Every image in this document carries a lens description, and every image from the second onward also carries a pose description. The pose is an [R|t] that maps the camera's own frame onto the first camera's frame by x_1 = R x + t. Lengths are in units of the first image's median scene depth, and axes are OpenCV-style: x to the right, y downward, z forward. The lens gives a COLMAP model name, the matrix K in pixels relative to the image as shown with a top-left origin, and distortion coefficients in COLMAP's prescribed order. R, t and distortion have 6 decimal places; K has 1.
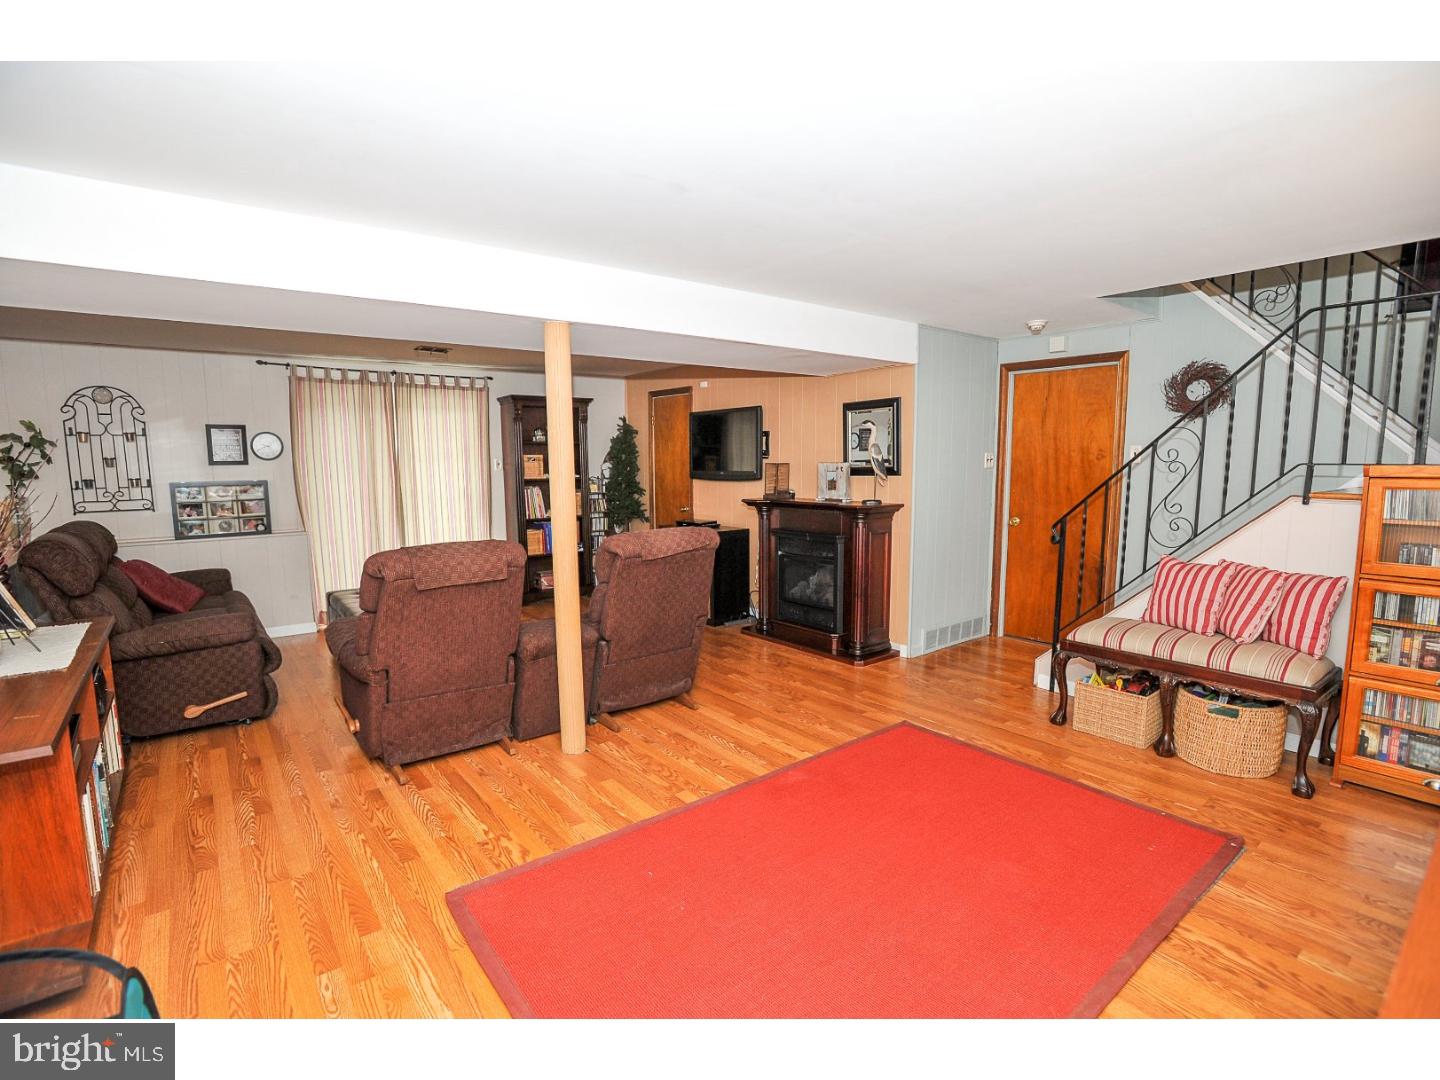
lens RADIAL K [[707.7, 0, 720.0], [0, 707.7, 540.0], [0, 0, 1]] dist [-0.018675, 0.001065]
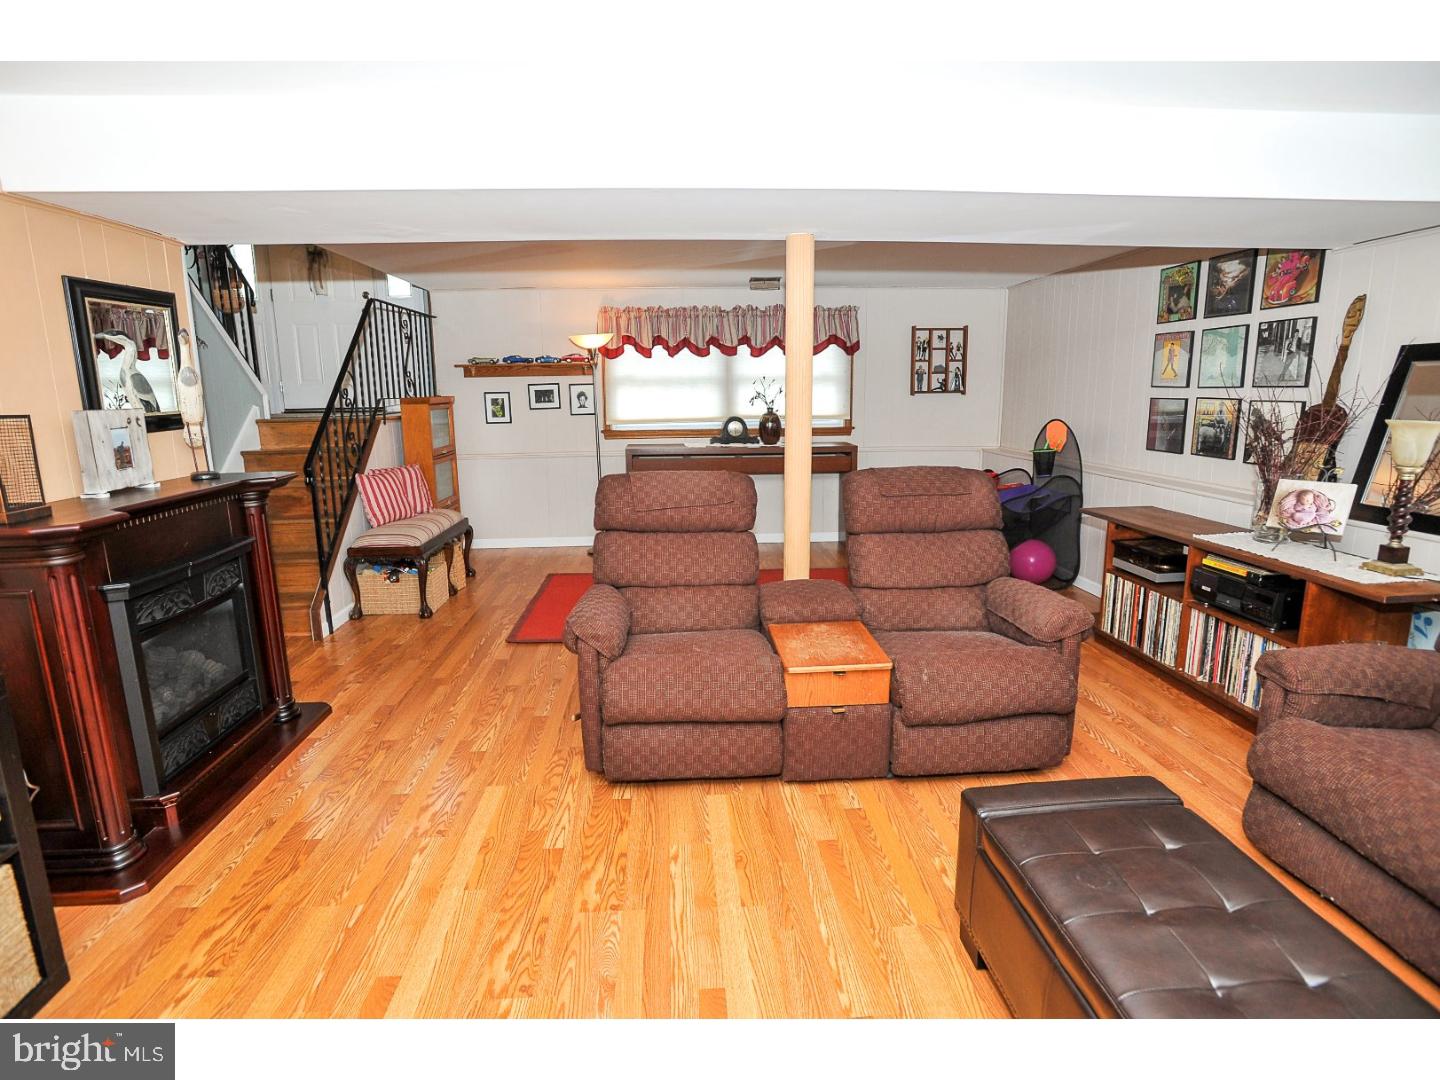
lens RADIAL K [[707.7, 0, 720.0], [0, 707.7, 540.0], [0, 0, 1]] dist [-0.018675, 0.001065]
pose [[-0.817932, -0.105781, 0.565506, -0.466744], [0.085892, 0.949482, 0.301838, -0.144252], [-0.568866, 0.295456, -0.767526, 1.260372]]
